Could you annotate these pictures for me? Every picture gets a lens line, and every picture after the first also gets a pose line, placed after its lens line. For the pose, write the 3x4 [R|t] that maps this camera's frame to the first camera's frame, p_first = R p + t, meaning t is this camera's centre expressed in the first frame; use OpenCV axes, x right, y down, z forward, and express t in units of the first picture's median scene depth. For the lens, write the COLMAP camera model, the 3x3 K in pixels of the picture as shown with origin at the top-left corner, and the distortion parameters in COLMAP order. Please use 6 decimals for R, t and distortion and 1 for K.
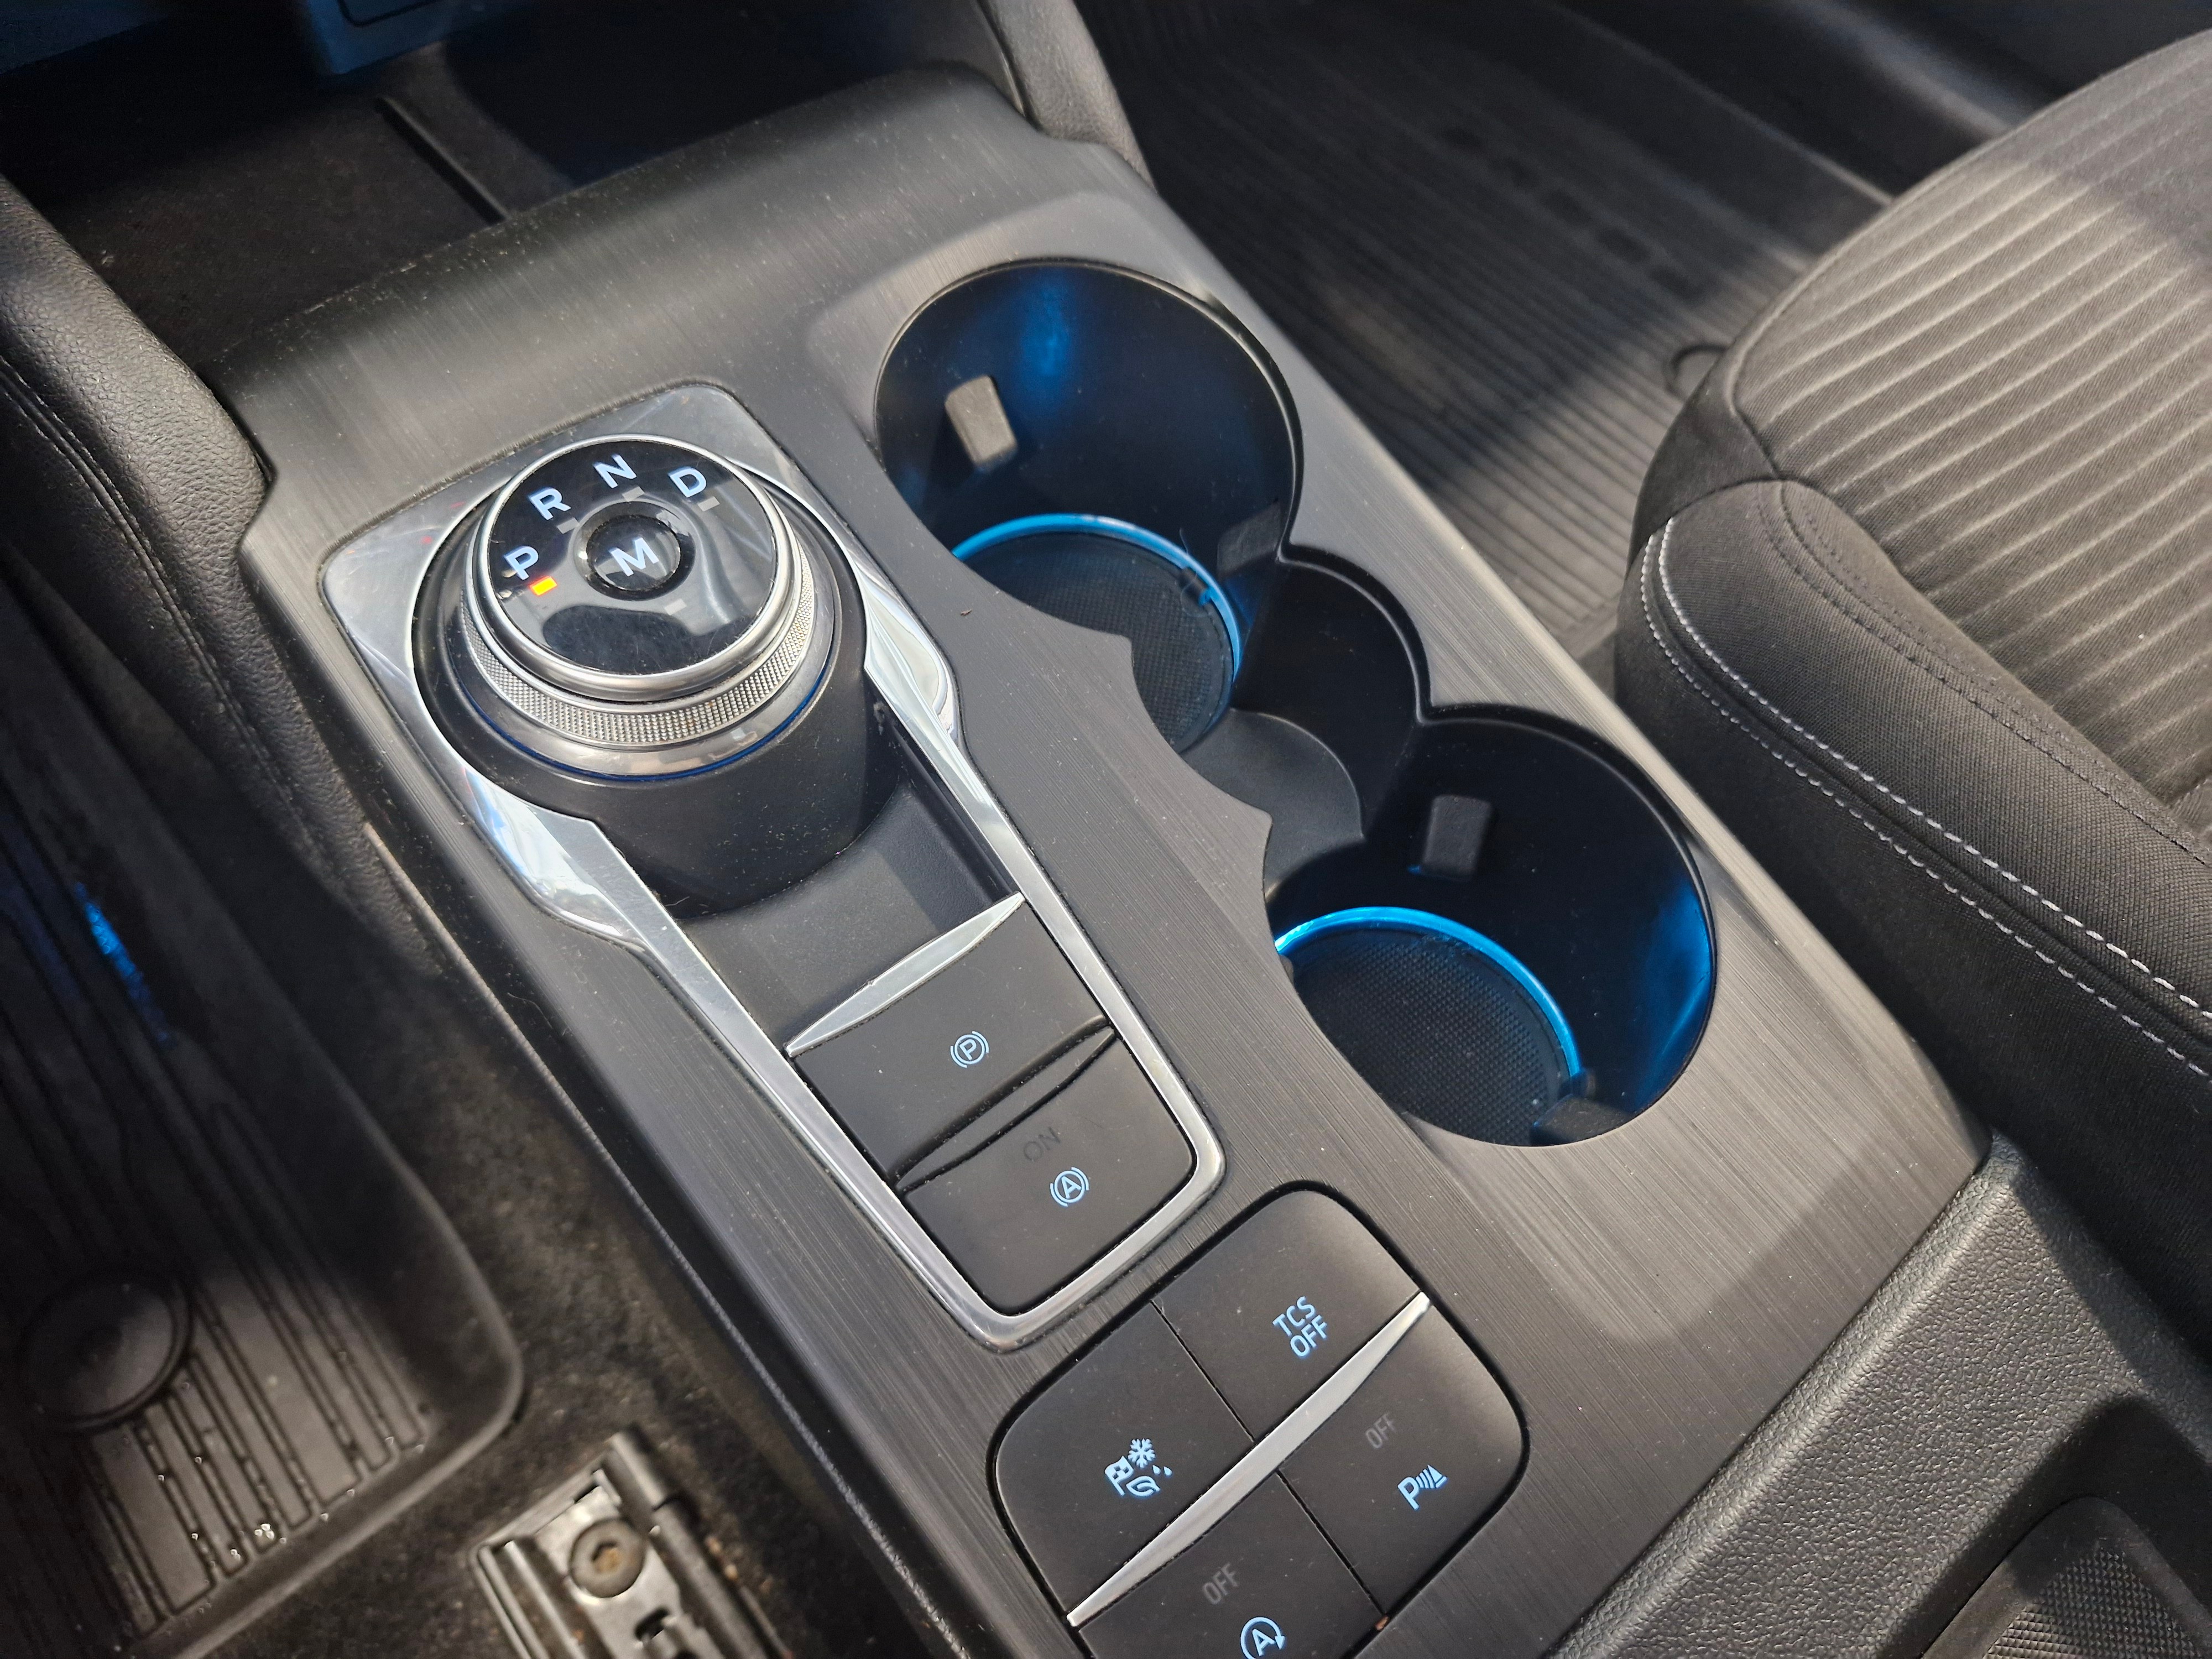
lens RADIAL K [[1584.1, 0, 1106.0], [0, 1584.1, 829.5], [0, 0, 1]] dist [0.000045, -0.001869]
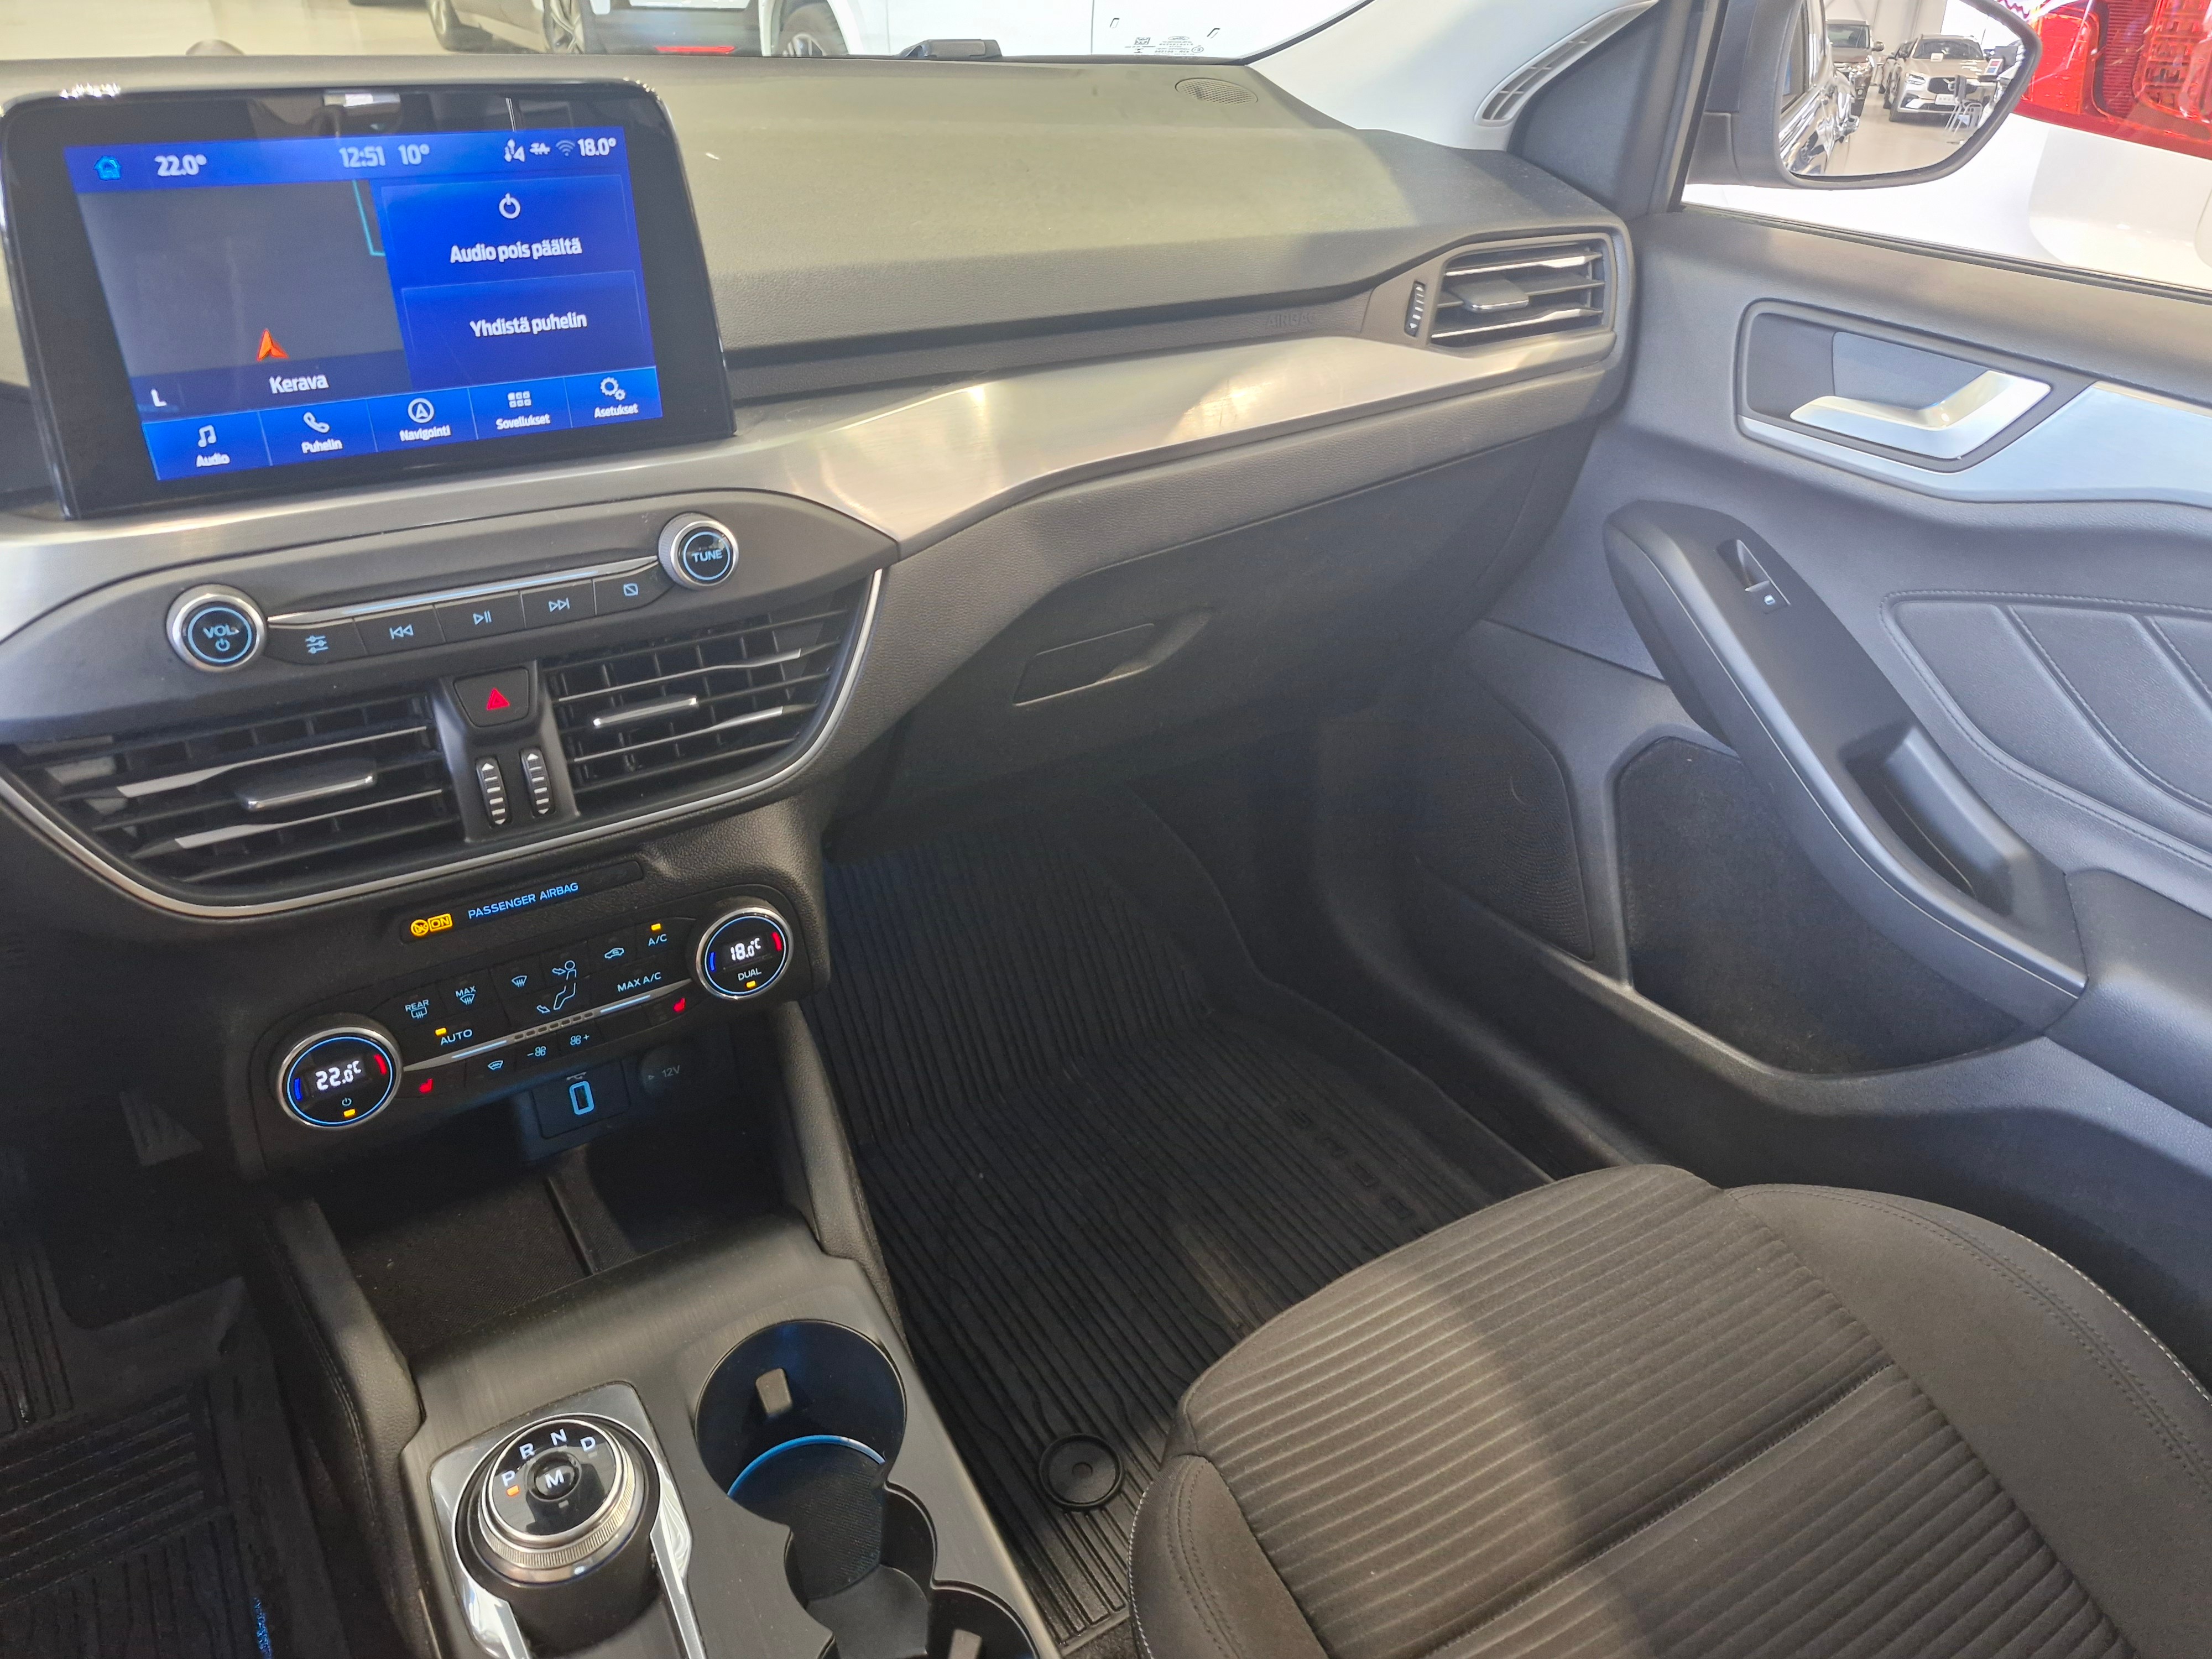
lens RADIAL K [[1535.0, 0, 1108.4], [0, 1535.0, 820.5], [0, 0, 1]] dist [0.121071, -0.181978]
pose [[0.990682, 0.042334, -0.129451, 0.647877], [-0.096561, 0.888614, -0.448375, -0.065784], [0.096051, 0.456697, 0.884422, -1.187146]]
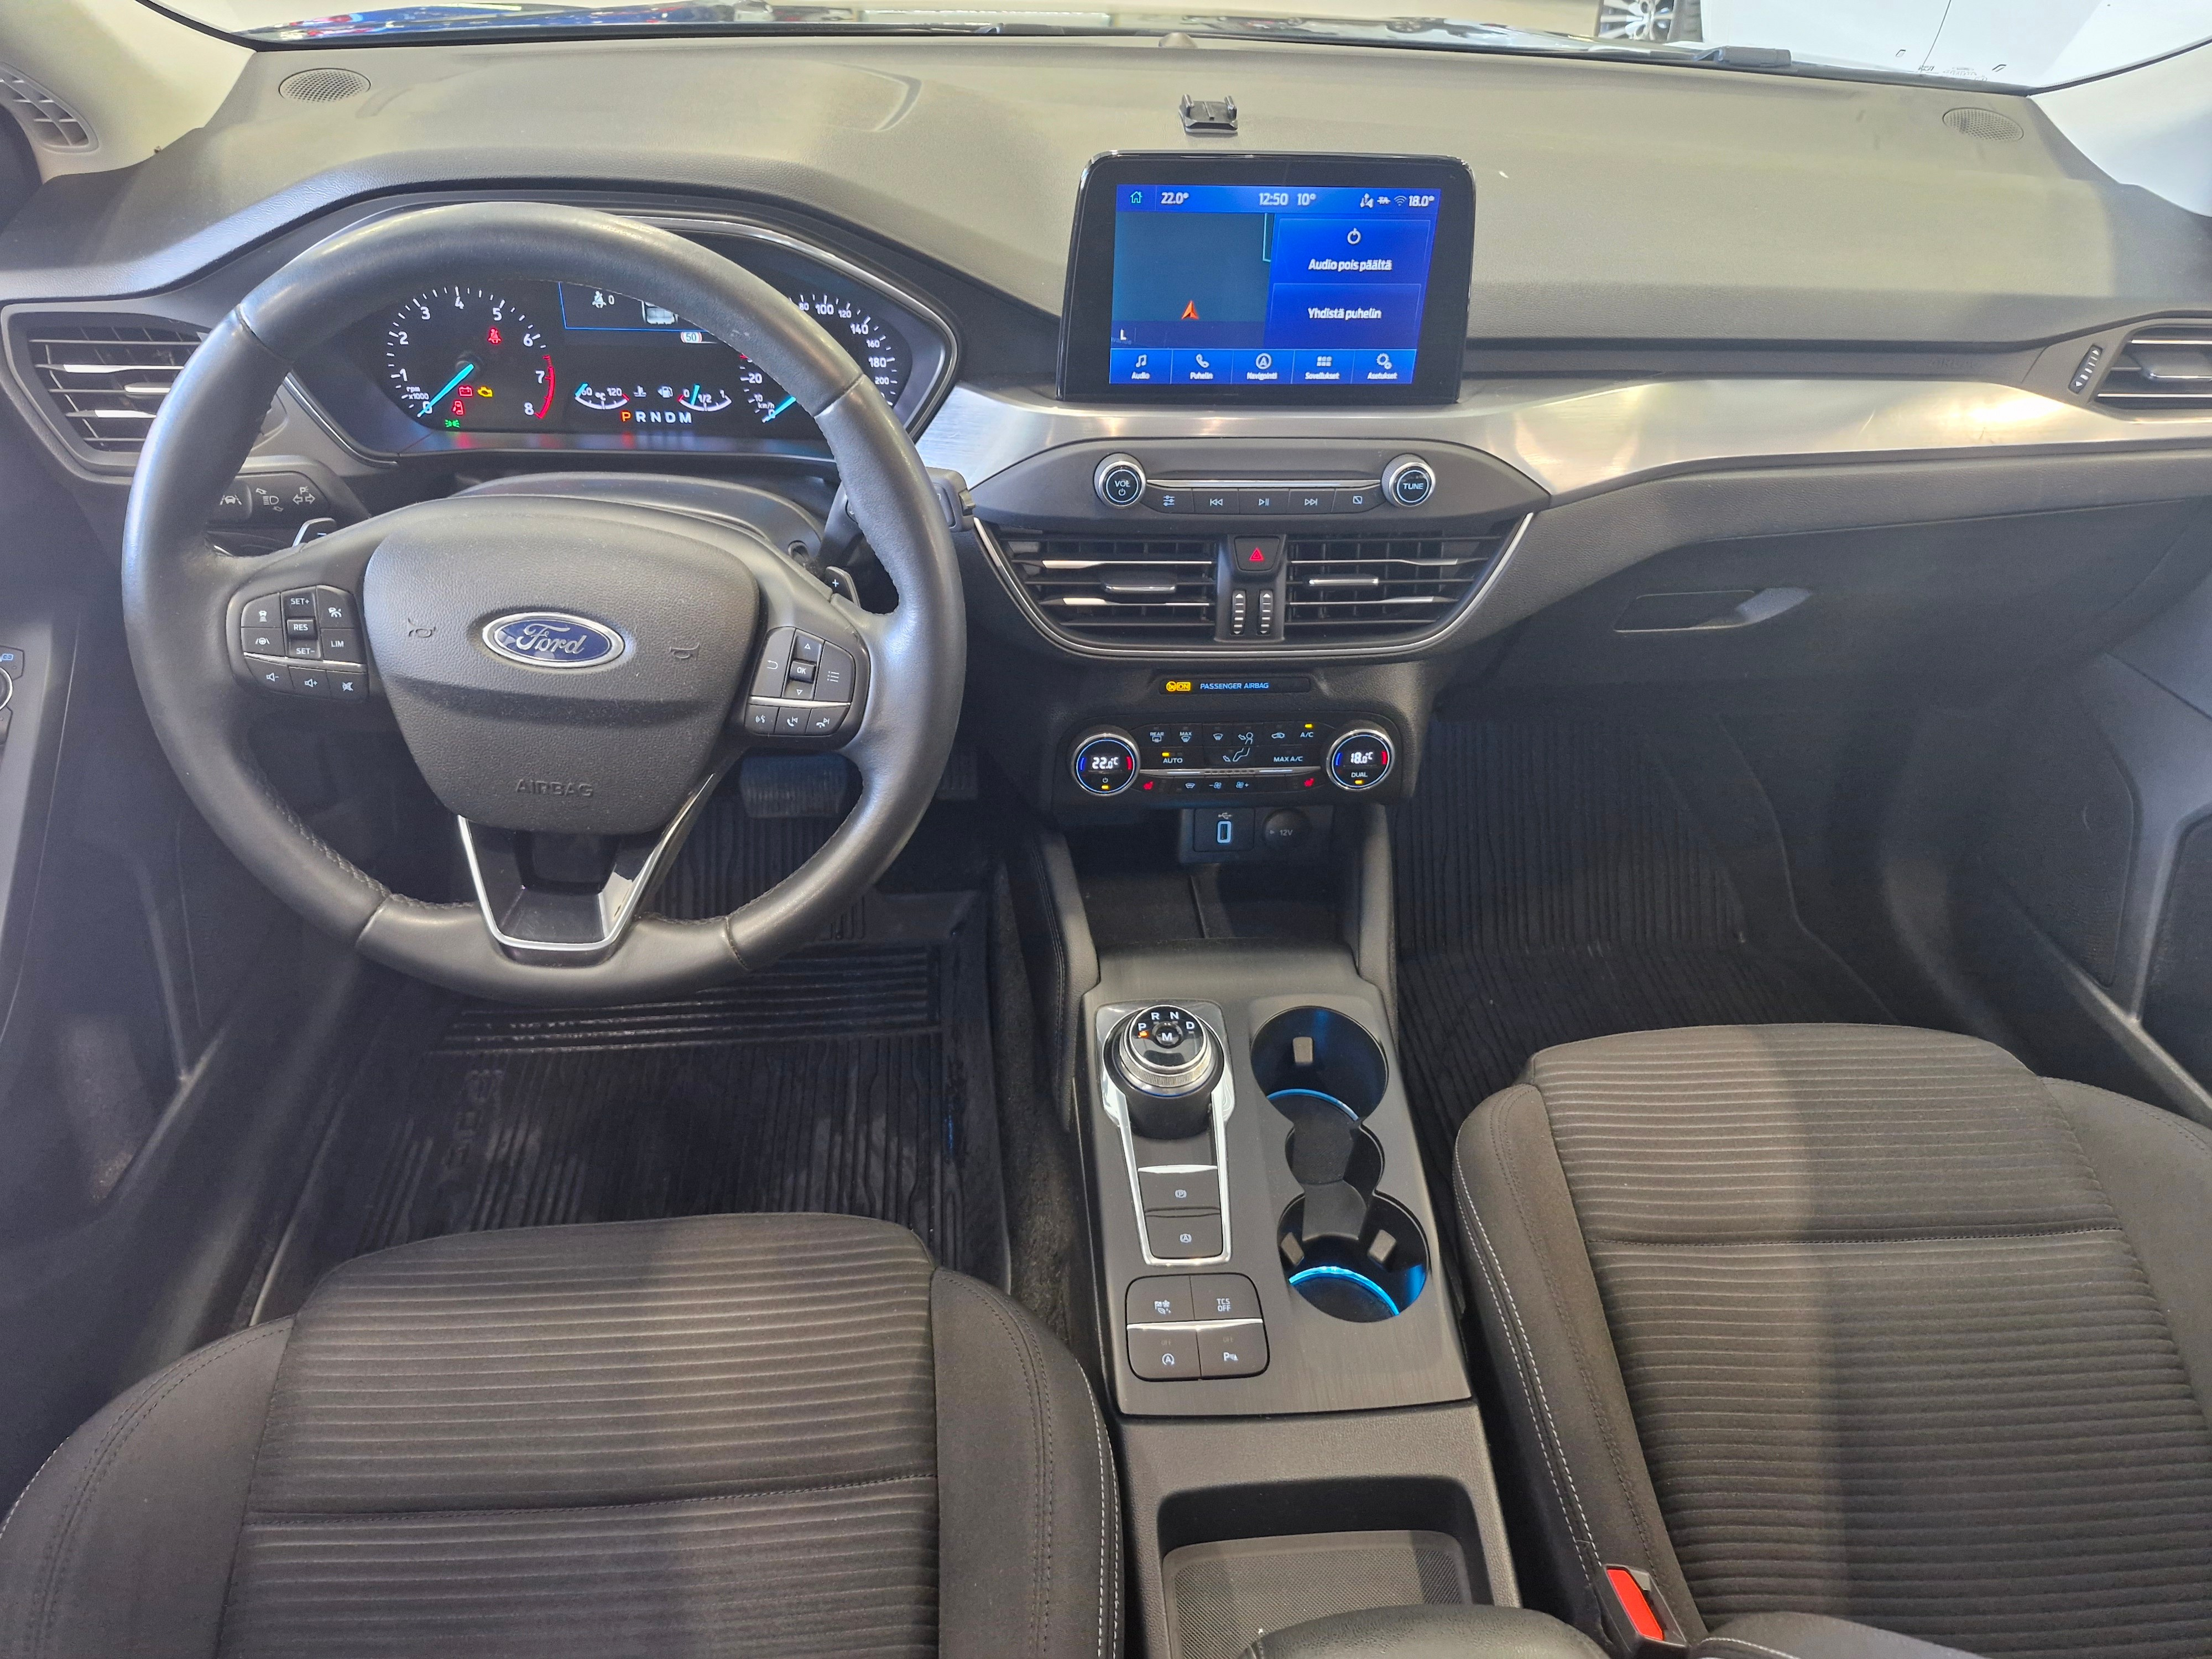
lens RADIAL K [[1535.0, 0, 1108.4], [0, 1535.0, 820.5], [0, 0, 1]] dist [0.121071, -0.181978]
pose [[0.821205, 0.320086, -0.472405, 0.973202], [-0.476382, 0.840300, -0.258759, 0.345757], [0.314137, 0.437539, 0.842542, -1.993107]]
